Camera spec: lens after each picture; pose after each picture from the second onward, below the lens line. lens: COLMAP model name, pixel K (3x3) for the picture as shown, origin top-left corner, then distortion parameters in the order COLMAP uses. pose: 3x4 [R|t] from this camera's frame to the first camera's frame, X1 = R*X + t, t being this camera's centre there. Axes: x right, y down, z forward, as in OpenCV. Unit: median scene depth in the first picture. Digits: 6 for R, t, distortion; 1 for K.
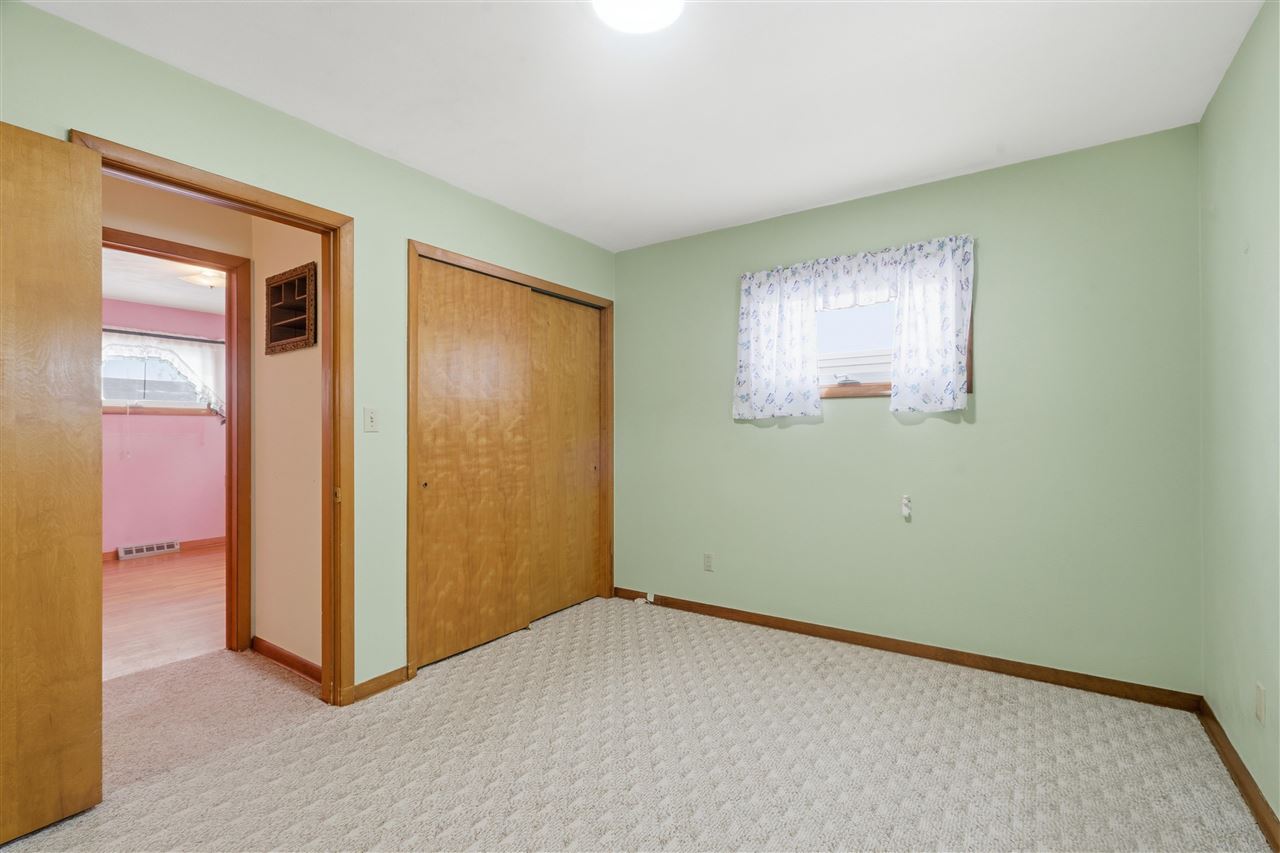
lens RADIAL K [[582.5, 0, 639.1], [0, 582.5, 426.8], [0, 0, 1]] dist [0.002849, -0.002201]
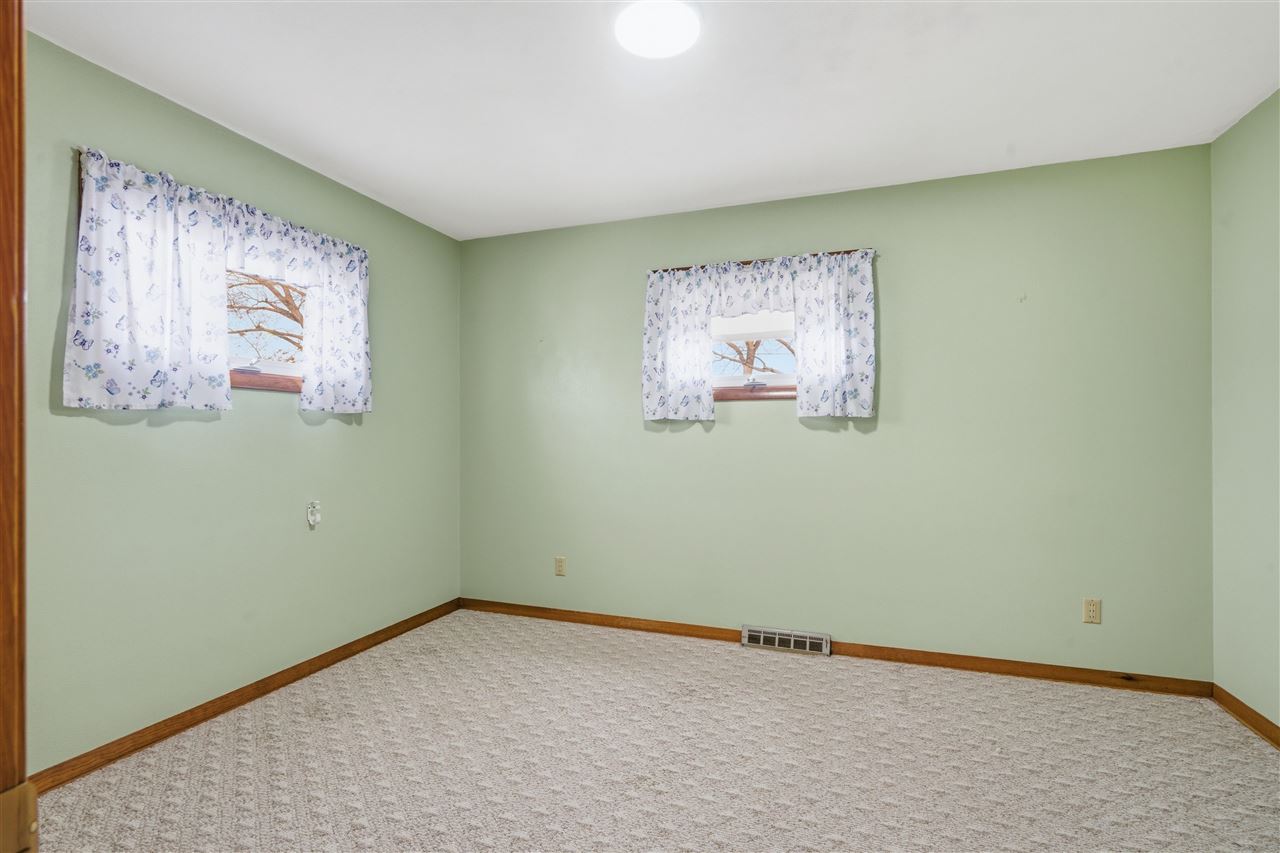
lens RADIAL K [[582.5, 0, 641.7], [0, 582.5, 436.1], [0, 0, 1]] dist [0.002849, -0.002201]
pose [[-0.254800, 0.004038, 0.966985, -0.555773], [-0.002306, 0.999986, -0.004783, 0.016645], [-0.966991, -0.003449, -0.254787, 0.710463]]
